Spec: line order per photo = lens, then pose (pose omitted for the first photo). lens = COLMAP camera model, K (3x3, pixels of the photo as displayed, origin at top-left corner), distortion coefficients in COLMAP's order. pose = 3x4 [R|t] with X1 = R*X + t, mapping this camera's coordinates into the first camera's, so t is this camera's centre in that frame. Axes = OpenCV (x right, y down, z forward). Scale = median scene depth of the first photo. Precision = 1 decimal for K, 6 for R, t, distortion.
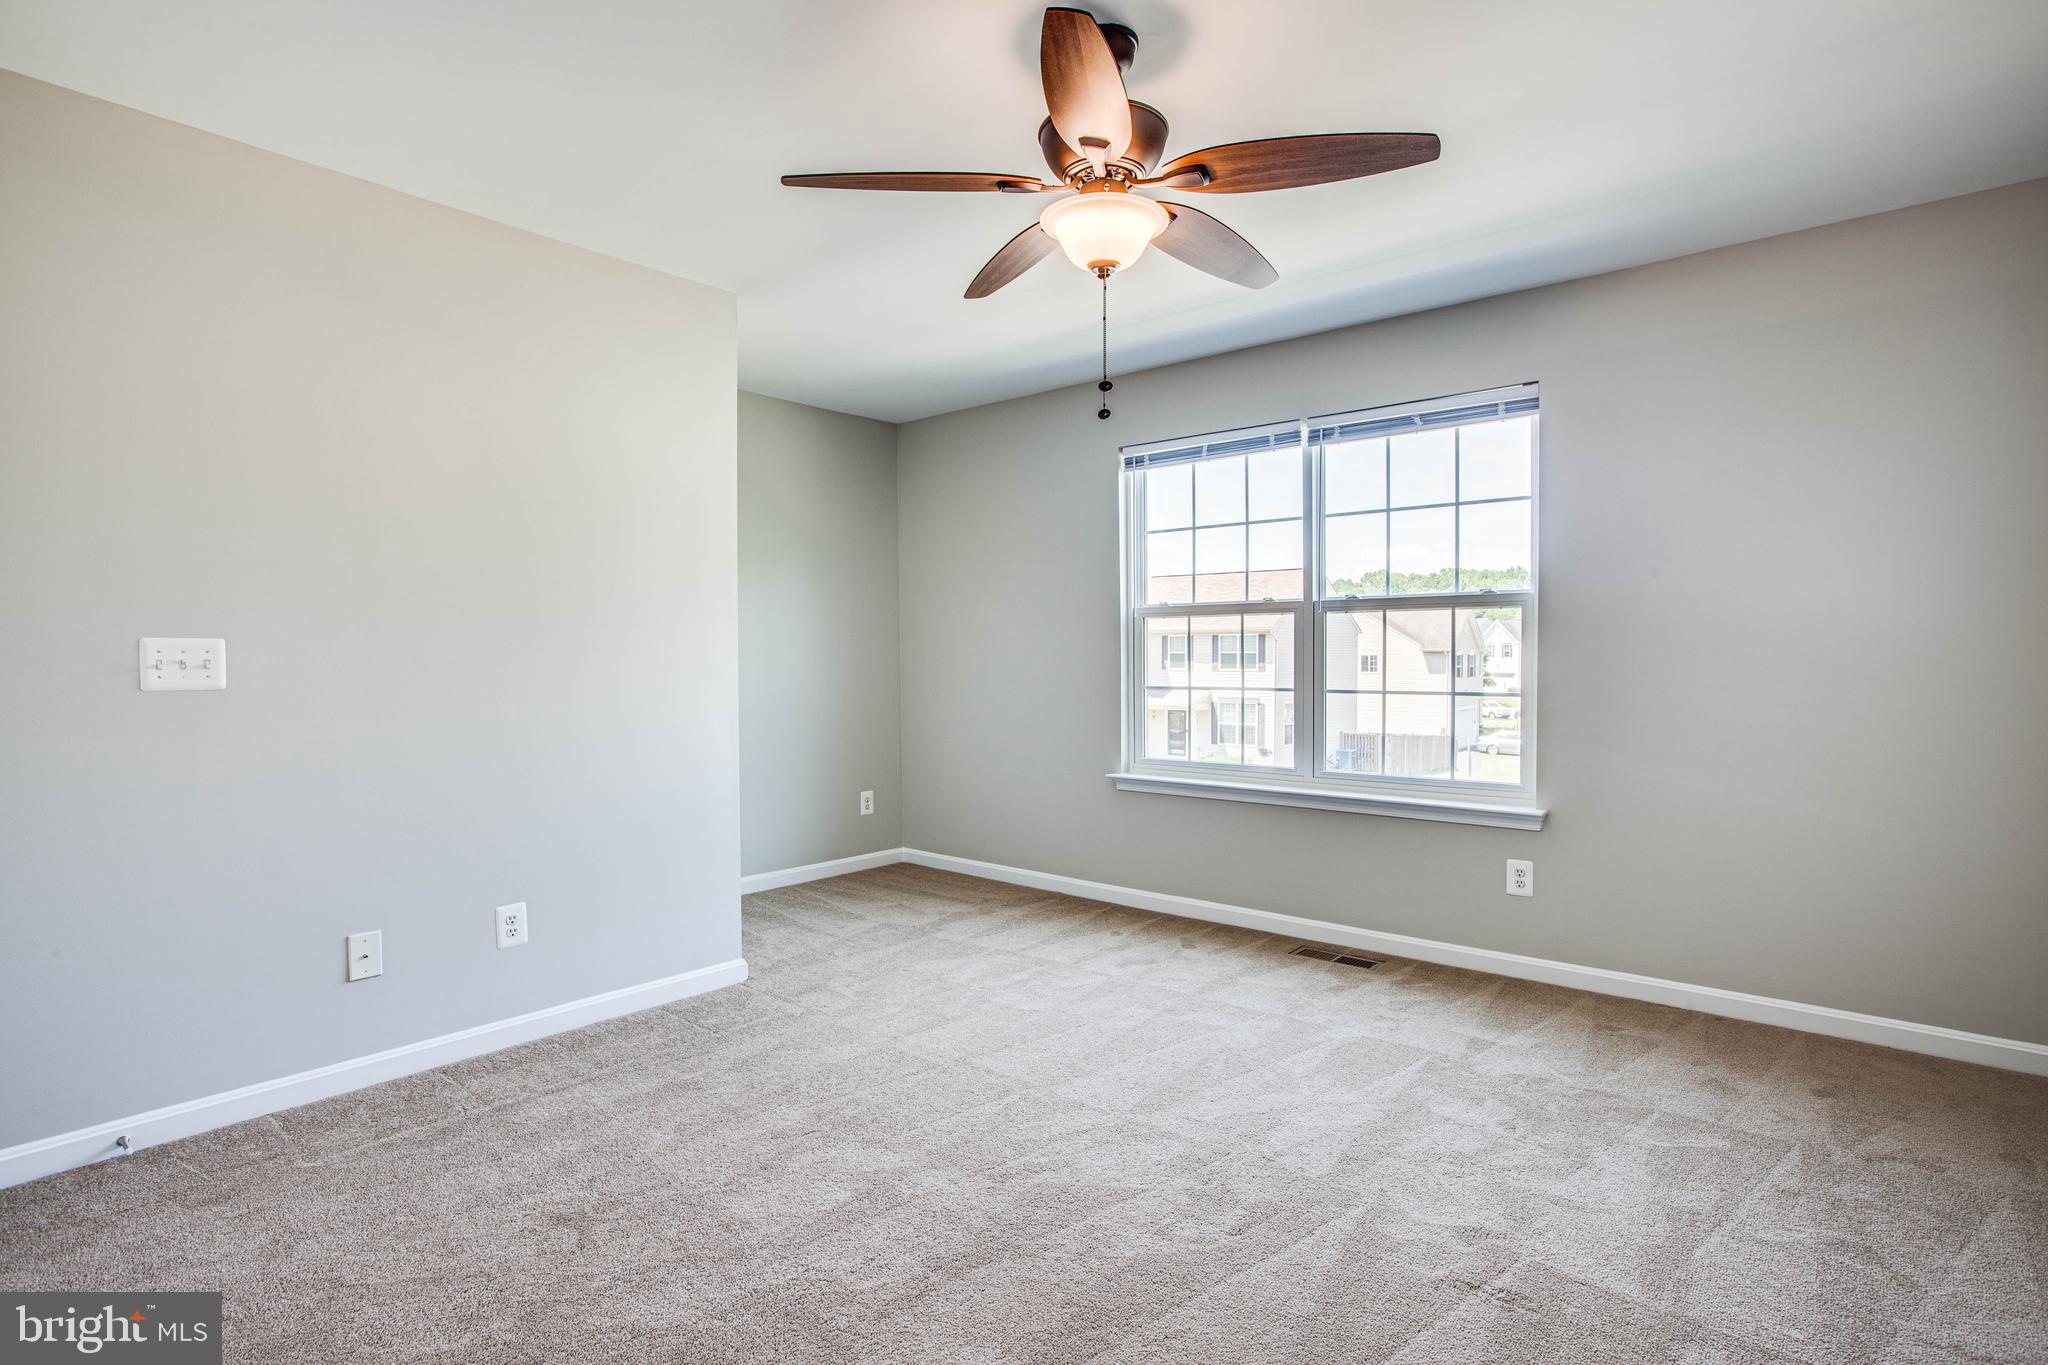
lens RADIAL K [[1032.1, 0, 992.1], [0, 1032.1, 679.7], [0, 0, 1]] dist [-0.002169, -0.000249]
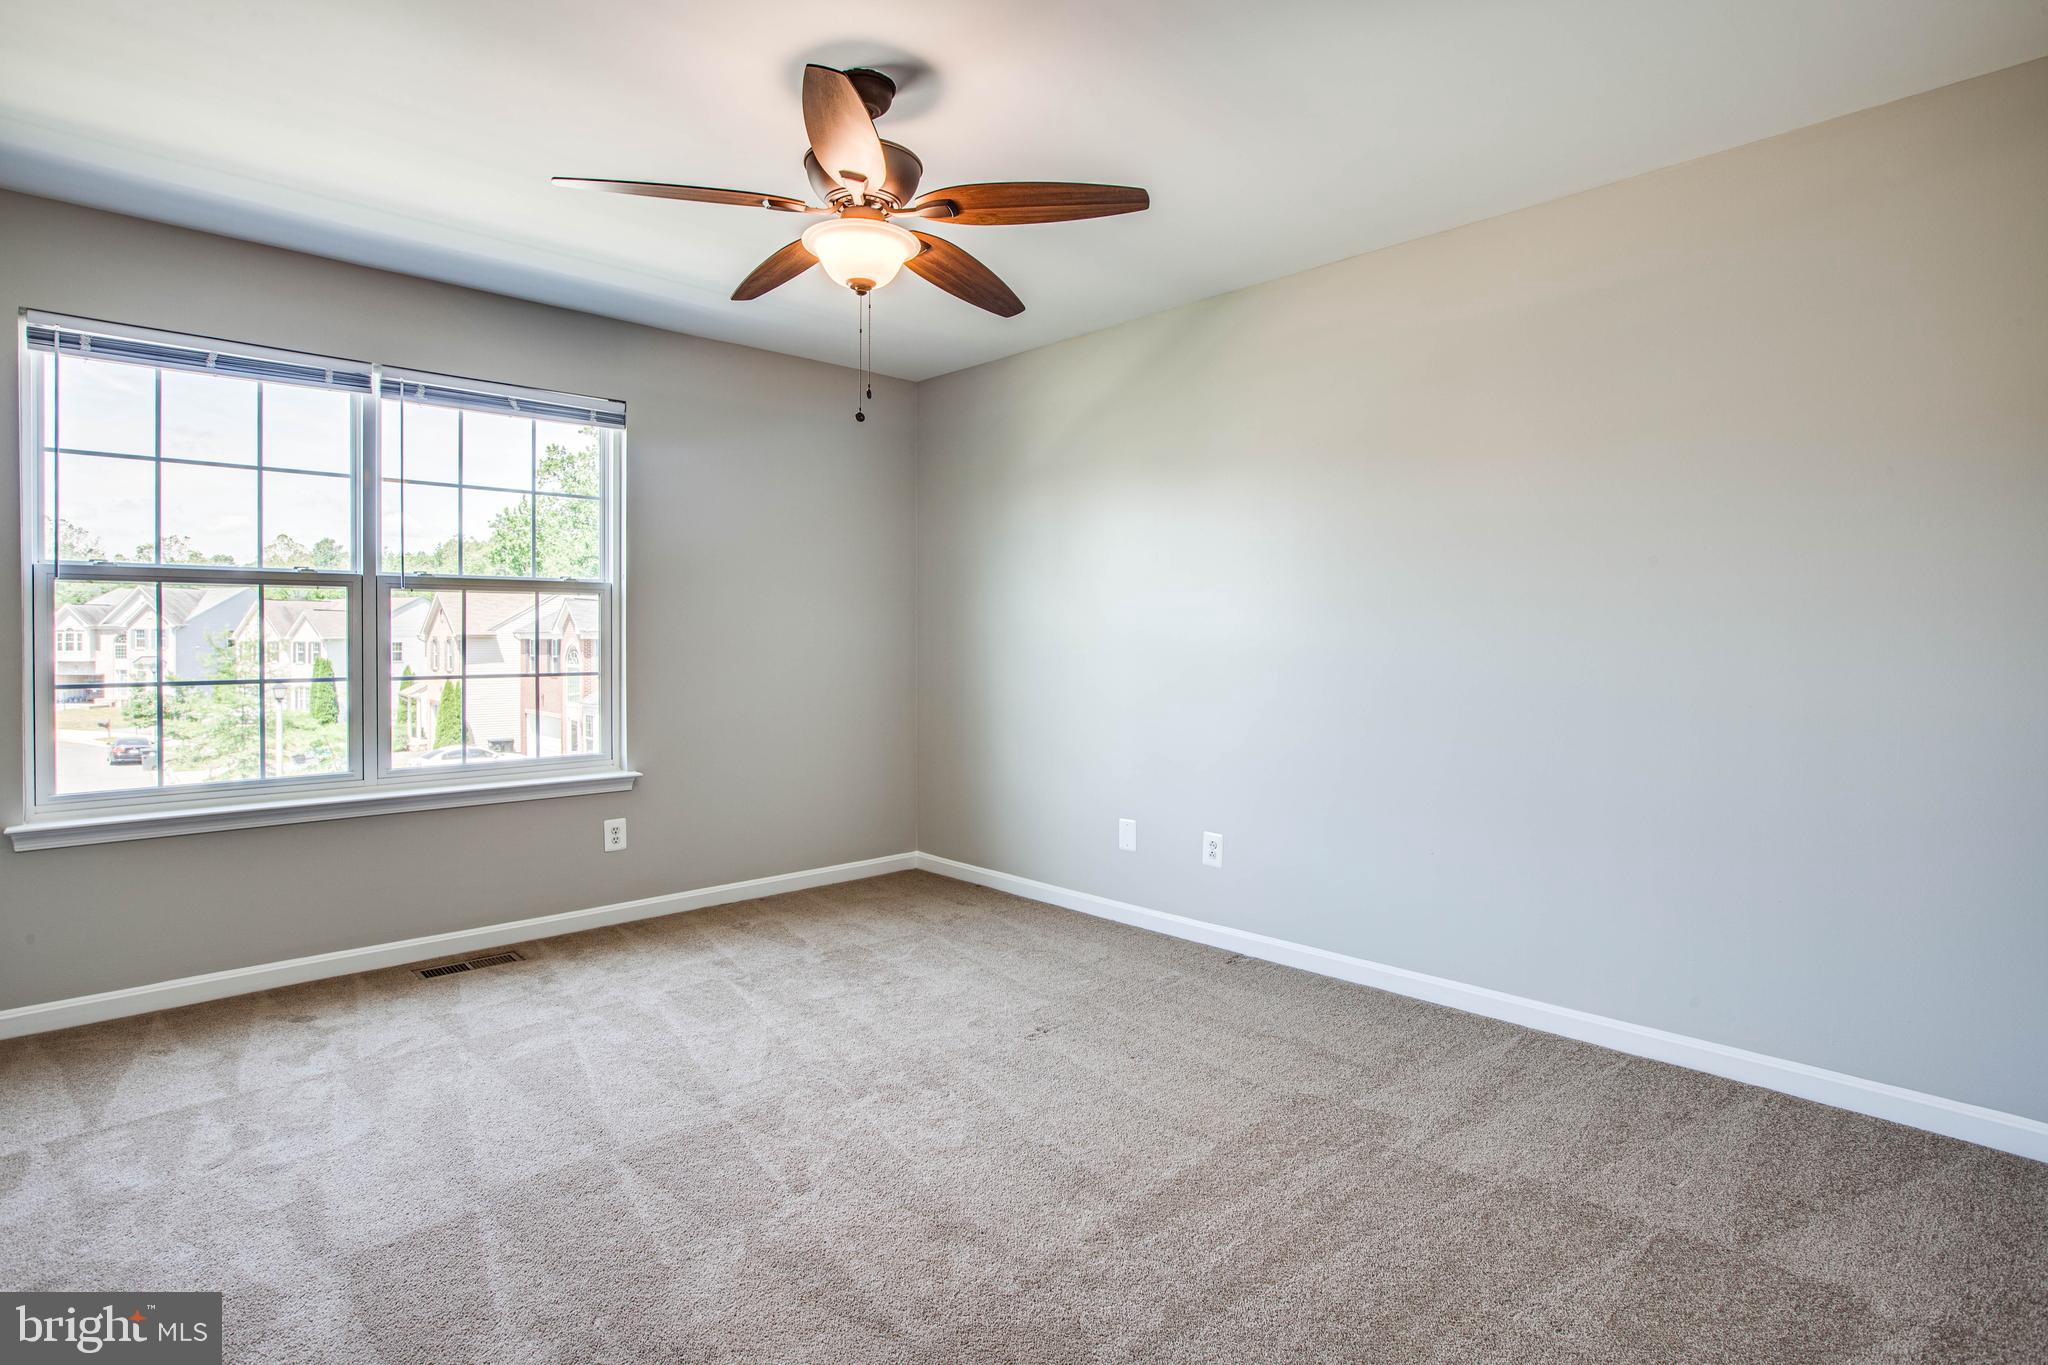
lens RADIAL K [[1041.7, 0, 1021.1], [0, 1041.7, 643.3], [0, 0, 1]] dist [-0.063332, 0.031509]
pose [[0.089276, -0.001507, 0.996006, -0.536766], [0.026110, 0.999659, -0.000827, -0.004865], [-0.995665, 0.026080, 0.089285, 0.422423]]
